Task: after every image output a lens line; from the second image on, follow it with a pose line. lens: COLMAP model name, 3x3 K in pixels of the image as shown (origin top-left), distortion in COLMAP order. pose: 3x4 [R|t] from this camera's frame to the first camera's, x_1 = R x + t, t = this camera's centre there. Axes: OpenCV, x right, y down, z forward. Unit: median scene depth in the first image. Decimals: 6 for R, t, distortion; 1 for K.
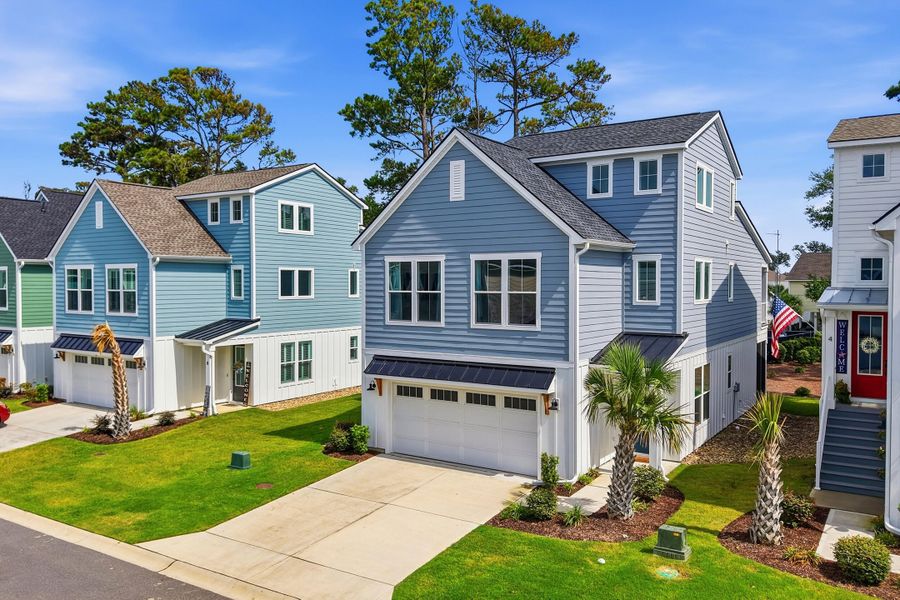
lens RADIAL K [[710.5, 0, 443.9], [0, 710.5, 295.4], [0, 0, 1]] dist [0.057657, -0.103969]
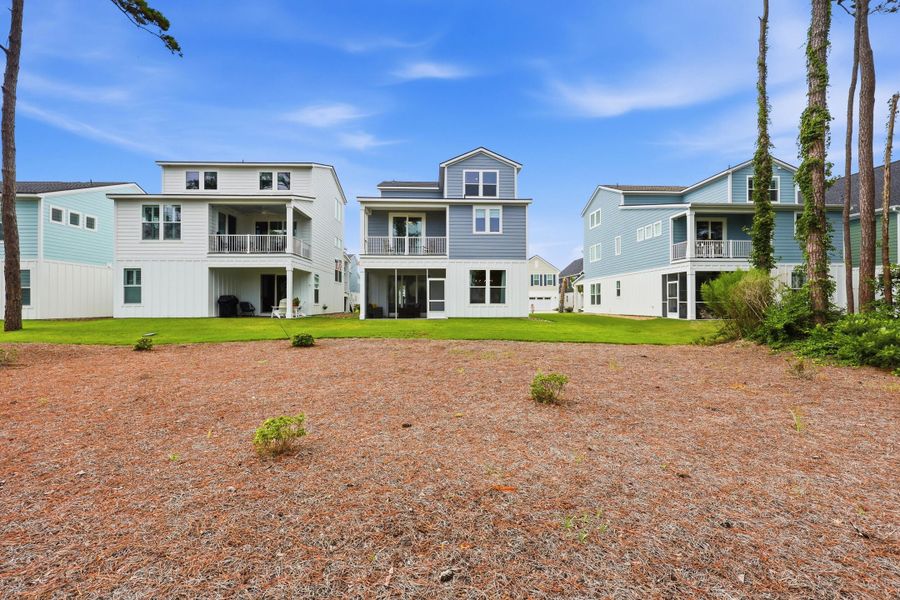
lens RADIAL K [[364.3, 0, 448.5], [0, 364.3, 302.1], [0, 0, 1]] dist [-0.001335, 0.000245]
pose [[-0.810416, -0.002491, -0.585850, 1.060522], [-0.008916, 0.999928, 0.008081, 0.170016], [0.585787, 0.011773, -0.810379, 2.419296]]
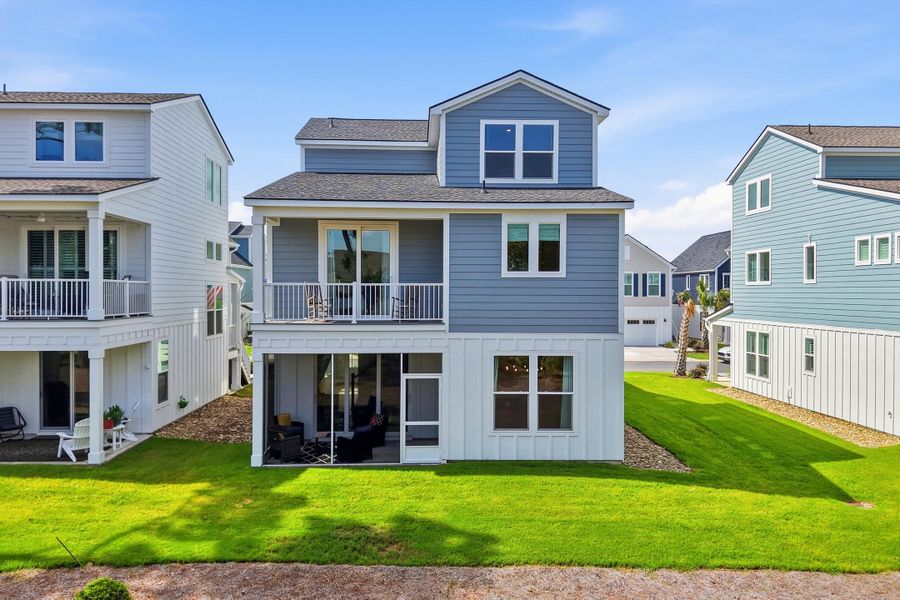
lens RADIAL K [[710.5, 0, 445.3], [0, 710.5, 296.9], [0, 0, 1]] dist [0.057657, -0.103969]
pose [[-0.812361, 0.001343, -0.583153, 1.000716], [-0.013337, 0.999693, 0.020882, 0.009996], [0.583002, 0.024741, -0.812094, 2.333584]]
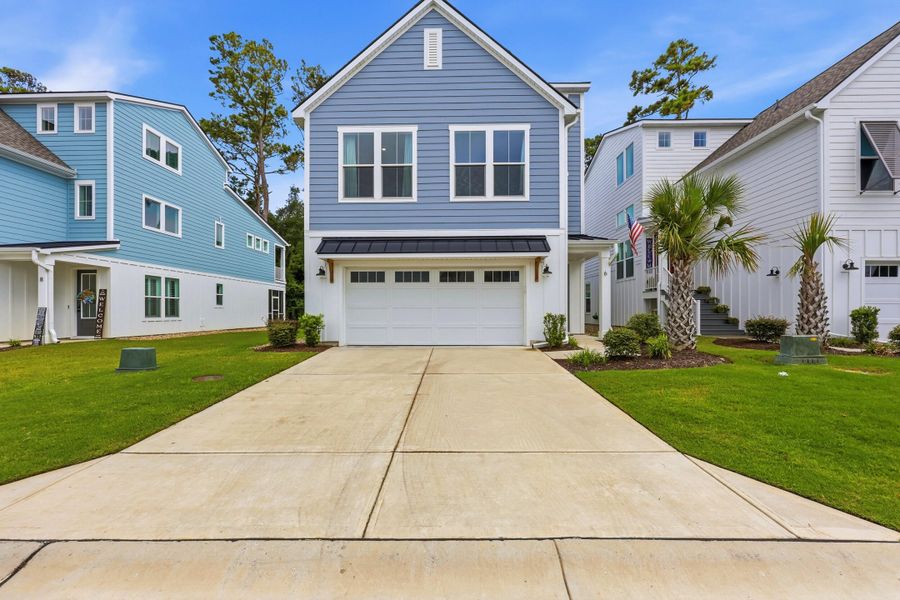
lens RADIAL K [[371.5, 0, 449.9], [0, 371.5, 312.9], [0, 0, 1]] dist [-0.003120, 0.000707]
pose [[0.846736, -0.002568, 0.532007, -0.222980], [0.012839, 0.999796, -0.015609, 0.197814], [-0.531859, 0.020047, 0.846596, 0.552277]]
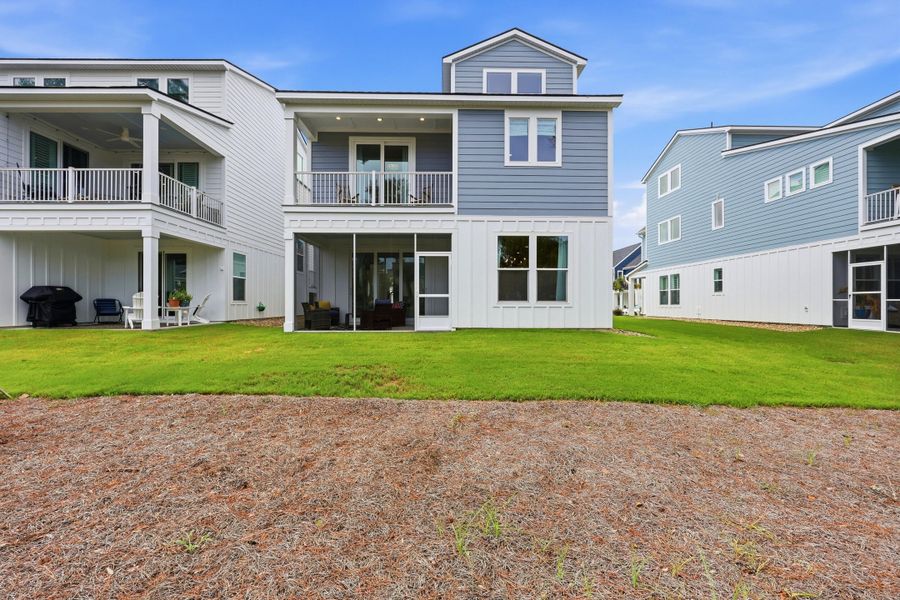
lens RADIAL K [[364.3, 0, 451.1], [0, 364.3, 303.5], [0, 0, 1]] dist [-0.001335, 0.000245]
pose [[-0.822520, -0.003548, -0.568725, 0.794561], [-0.011324, 0.999884, 0.010139, 0.179375], [0.568624, 0.014780, -0.822465, 2.056509]]
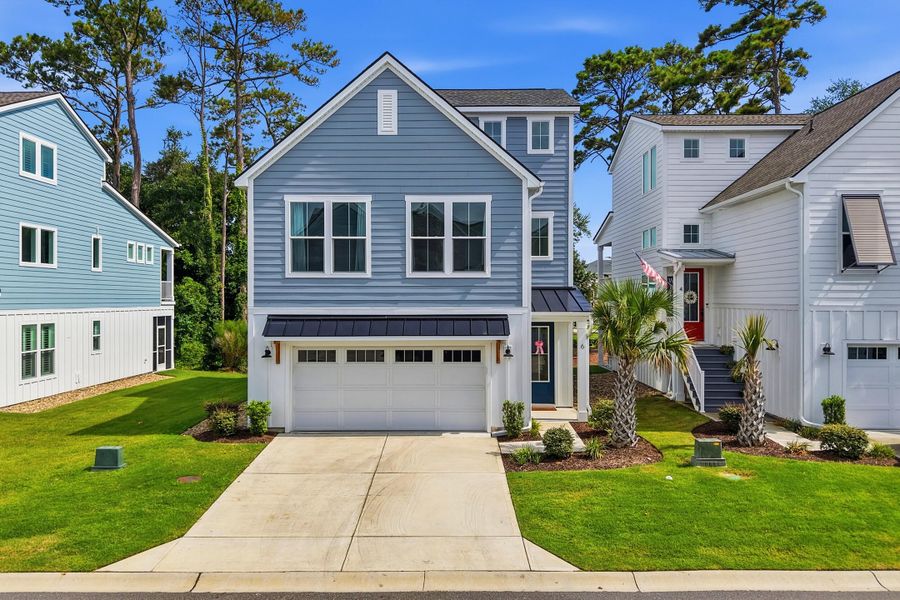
lens RADIAL K [[710.5, 0, 444.6], [0, 710.5, 300.0], [0, 0, 1]] dist [0.057657, -0.103969]
pose [[0.842145, -0.001547, 0.539249, -0.392351], [0.010687, 0.999847, -0.013822, 0.084433], [-0.539145, 0.017403, 0.842033, 0.204249]]
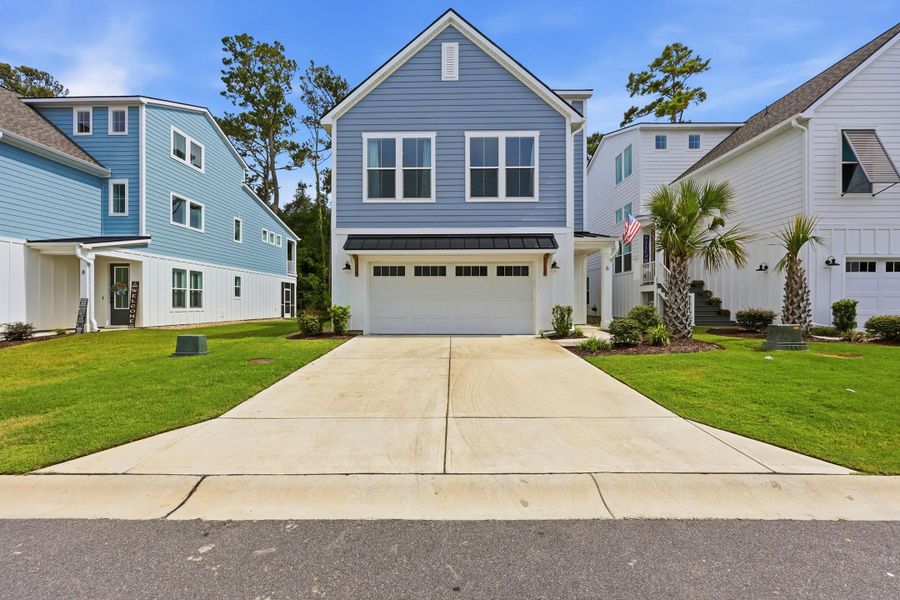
lens RADIAL K [[364.3, 0, 447.9], [0, 364.3, 305.7], [0, 0, 1]] dist [-0.001335, 0.000245]
pose [[0.845511, -0.001606, 0.533955, -0.262953], [0.010585, 0.999849, -0.013754, 0.199095], [-0.533853, 0.017280, 0.845401, 0.537755]]
